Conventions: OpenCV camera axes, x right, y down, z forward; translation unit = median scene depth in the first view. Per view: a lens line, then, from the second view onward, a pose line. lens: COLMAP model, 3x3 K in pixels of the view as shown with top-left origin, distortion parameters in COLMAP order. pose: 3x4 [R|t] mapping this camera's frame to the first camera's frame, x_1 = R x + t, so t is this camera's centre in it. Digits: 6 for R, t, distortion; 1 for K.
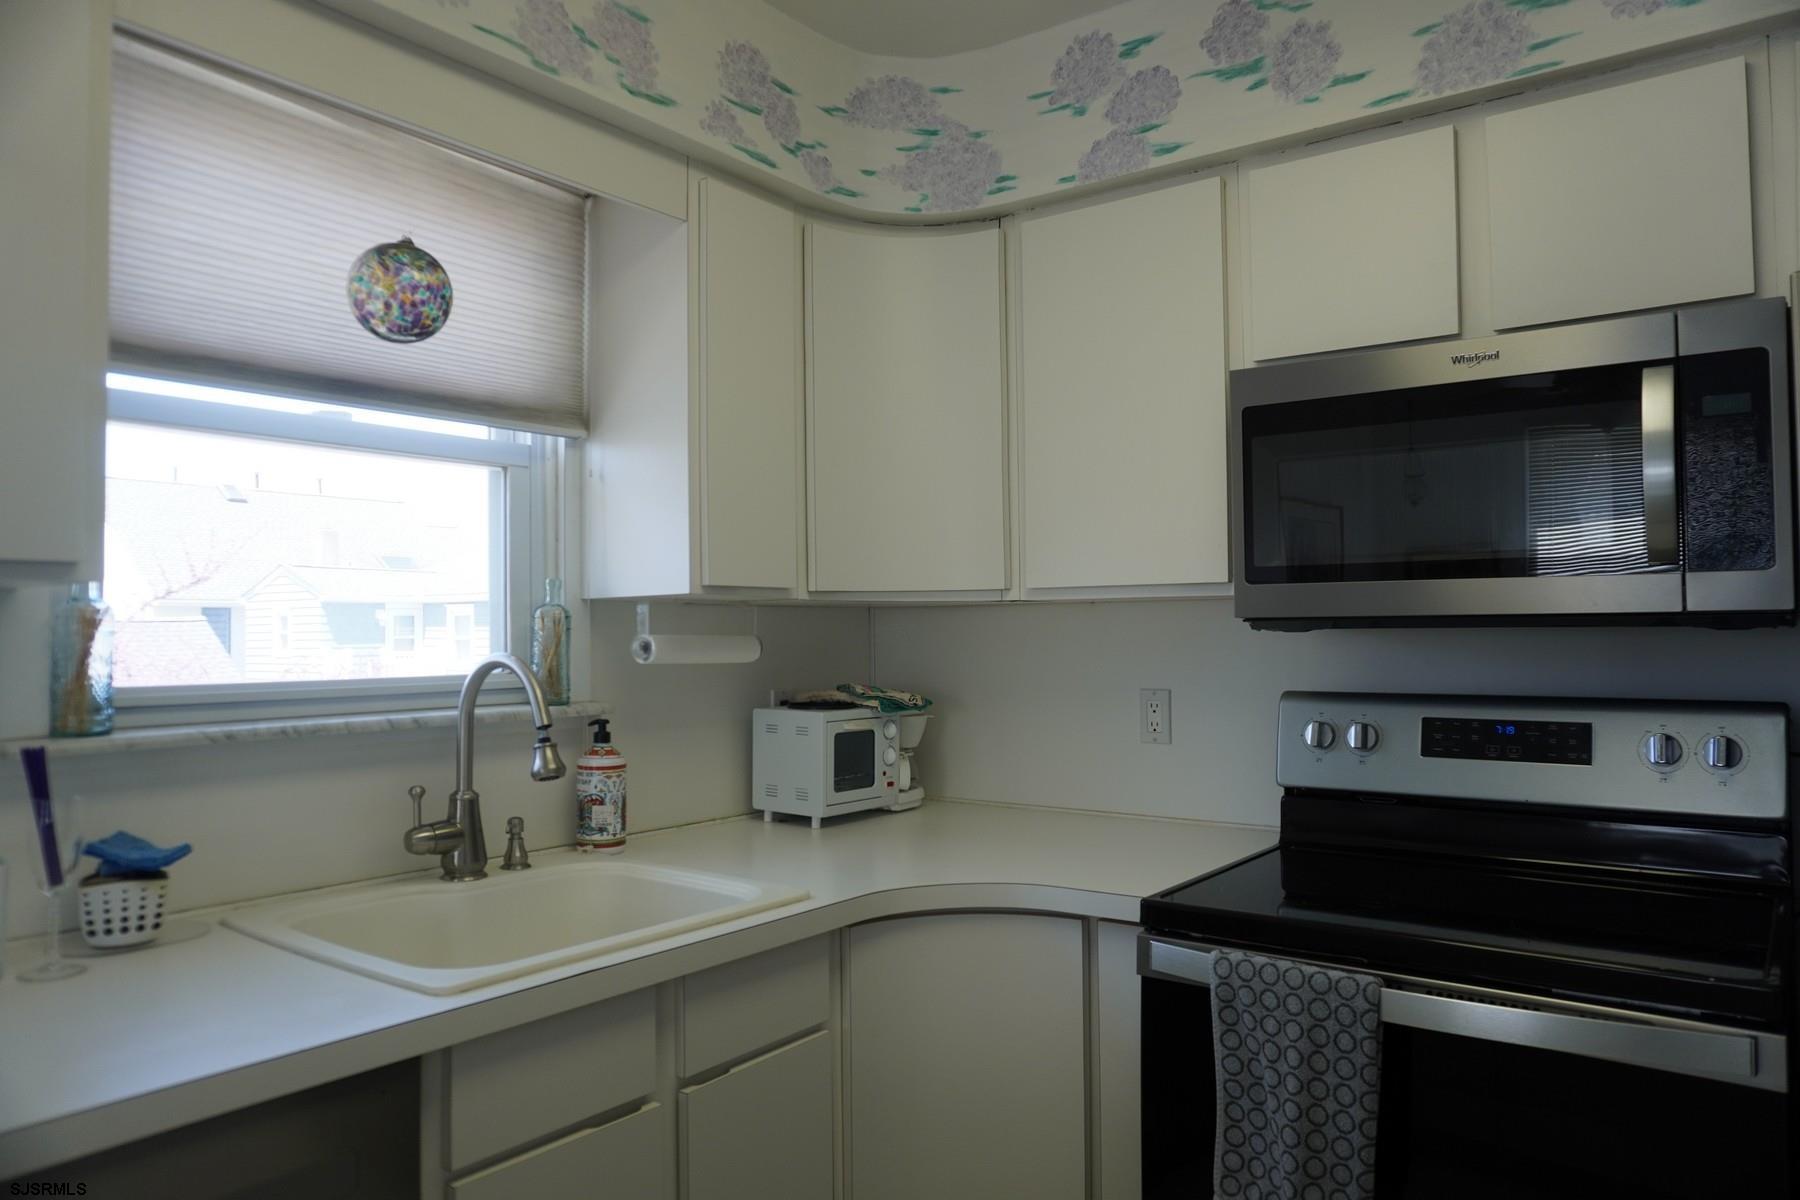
lens RADIAL K [[1222.3, 0, 906.6], [0, 1222.3, 599.1], [0, 0, 1]] dist [-0.057676, 0.042416]
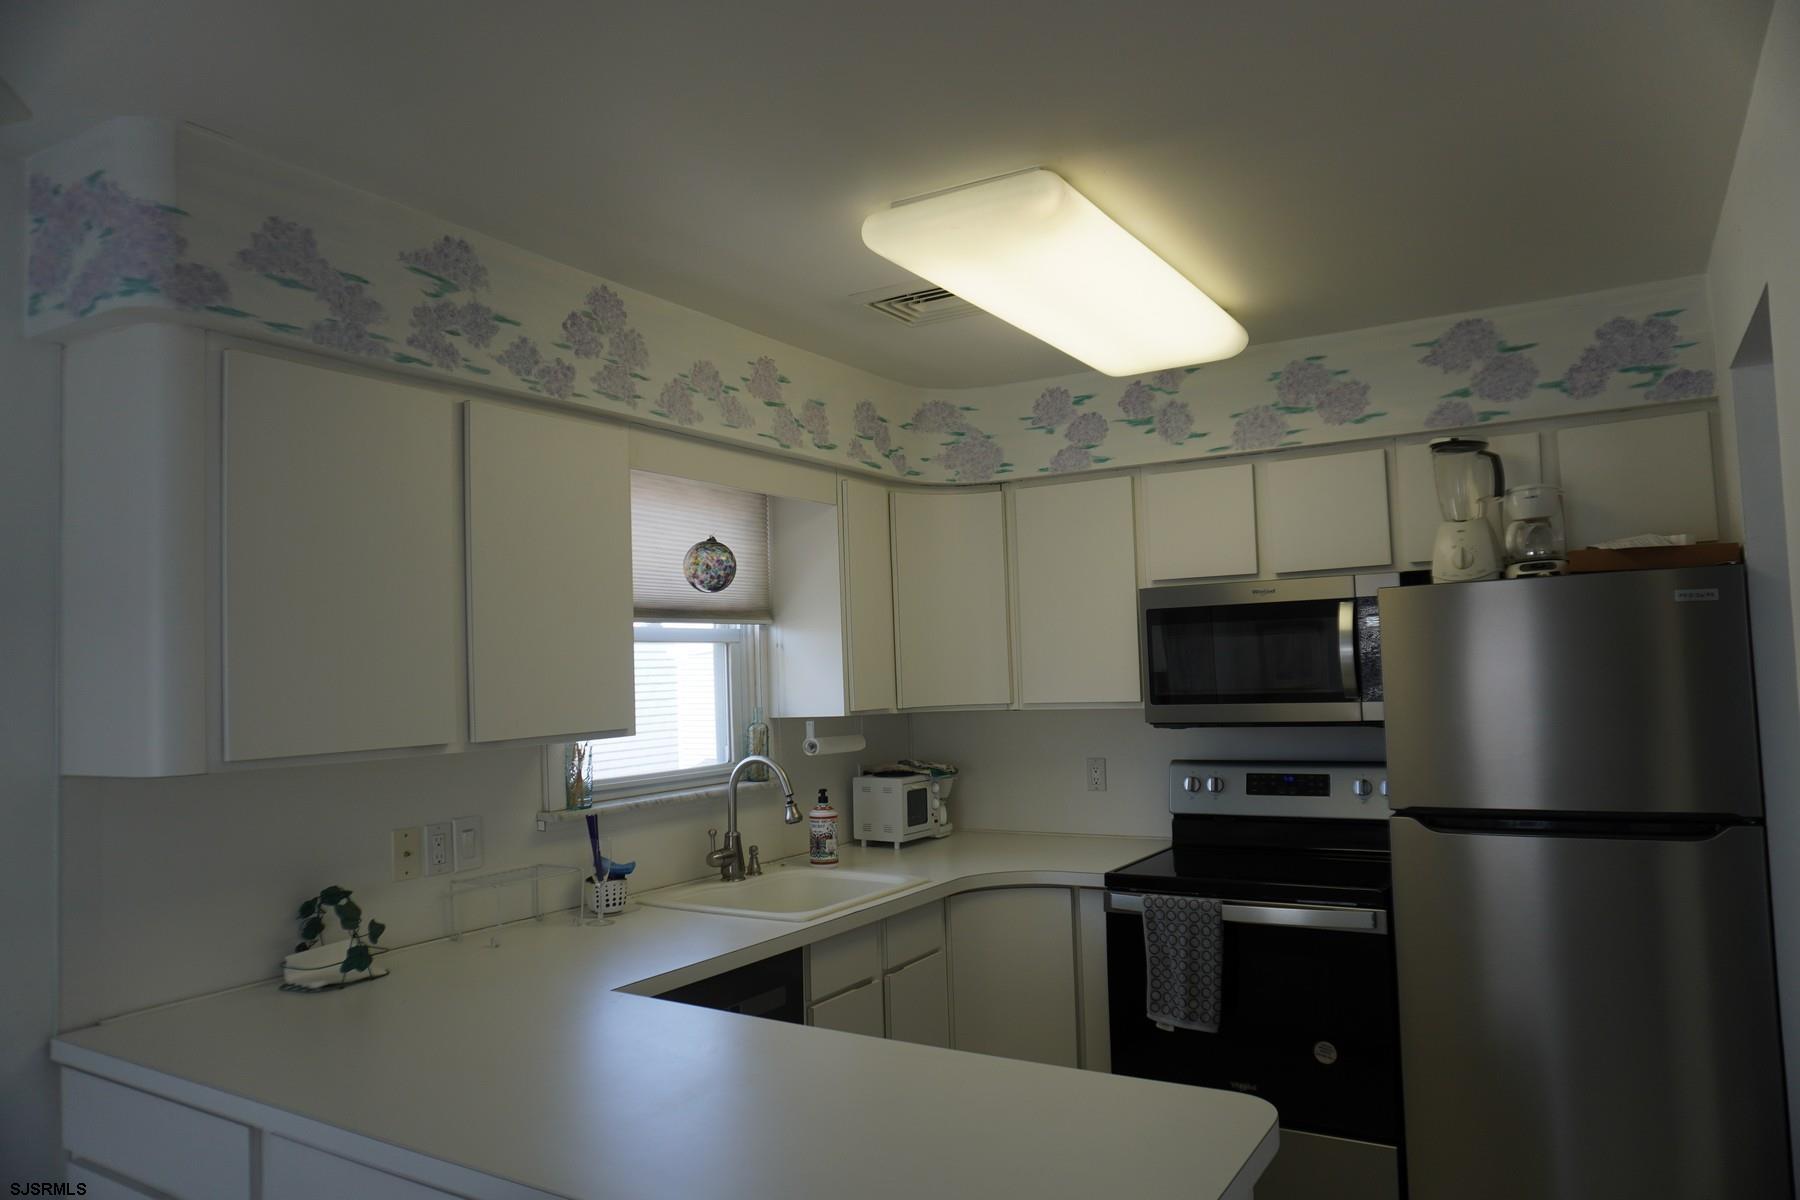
lens RADIAL K [[1222.3, 0, 906.6], [0, 1222.3, 599.1], [0, 0, 1]] dist [-0.057676, 0.042416]
pose [[0.995494, -0.018066, 0.093085, -0.256798], [0.021335, 0.999186, -0.034241, -0.114971], [-0.092391, 0.036073, 0.995069, -0.805064]]
